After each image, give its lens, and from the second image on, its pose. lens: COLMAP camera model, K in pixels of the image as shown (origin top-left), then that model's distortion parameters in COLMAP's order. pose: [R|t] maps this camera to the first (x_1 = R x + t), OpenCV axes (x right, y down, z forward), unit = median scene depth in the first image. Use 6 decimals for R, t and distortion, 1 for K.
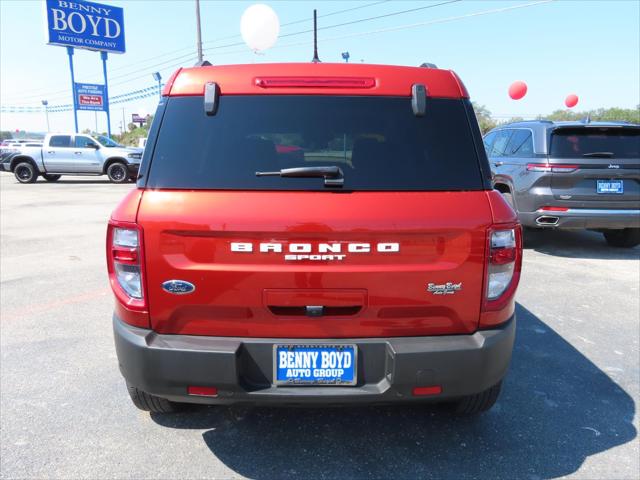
lens RADIAL K [[486.8, 0, 322.1], [0, 486.8, 241.1], [0, 0, 1]] dist [0.001251, -0.000825]
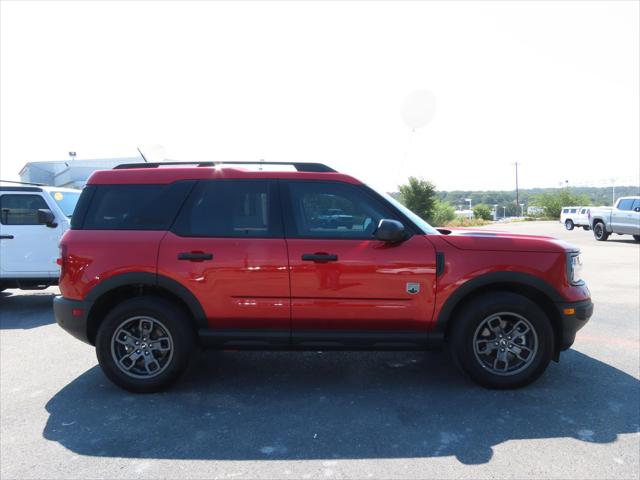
lens RADIAL K [[486.8, 0, 322.1], [0, 486.8, 241.1], [0, 0, 1]] dist [0.001251, -0.000825]
pose [[-0.046129, 0.053830, -0.997484, 0.181526], [-0.176706, 0.982360, 0.061185, -0.028819], [0.983182, 0.179084, -0.035803, 0.164525]]
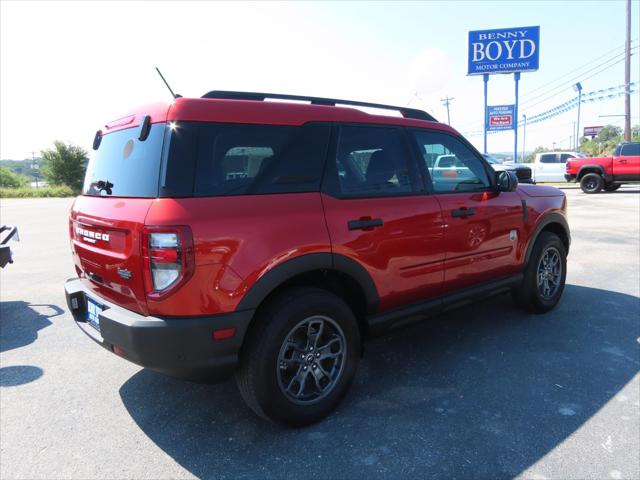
lens RADIAL K [[486.8, 0, 322.1], [0, 486.8, 241.1], [0, 0, 1]] dist [0.001251, -0.000825]
pose [[0.636736, 0.080635, -0.766854, 0.115748], [-0.105702, 0.994256, 0.016779, -0.005079], [0.763802, 0.070375, 0.641602, 0.042137]]
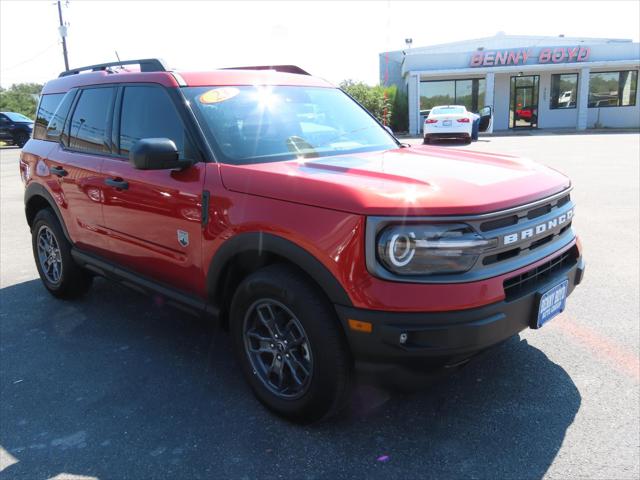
lens RADIAL K [[547.0, 0, 320.0], [0, 547.0, 240.0], [0, 0, 1]] dist [0.007894, 0.006711]
pose [[-0.714242, 0.173853, -0.677963, 0.093307], [-0.111678, 0.927939, 0.355609, -0.055067], [0.690932, 0.329705, -0.643357, 0.283863]]
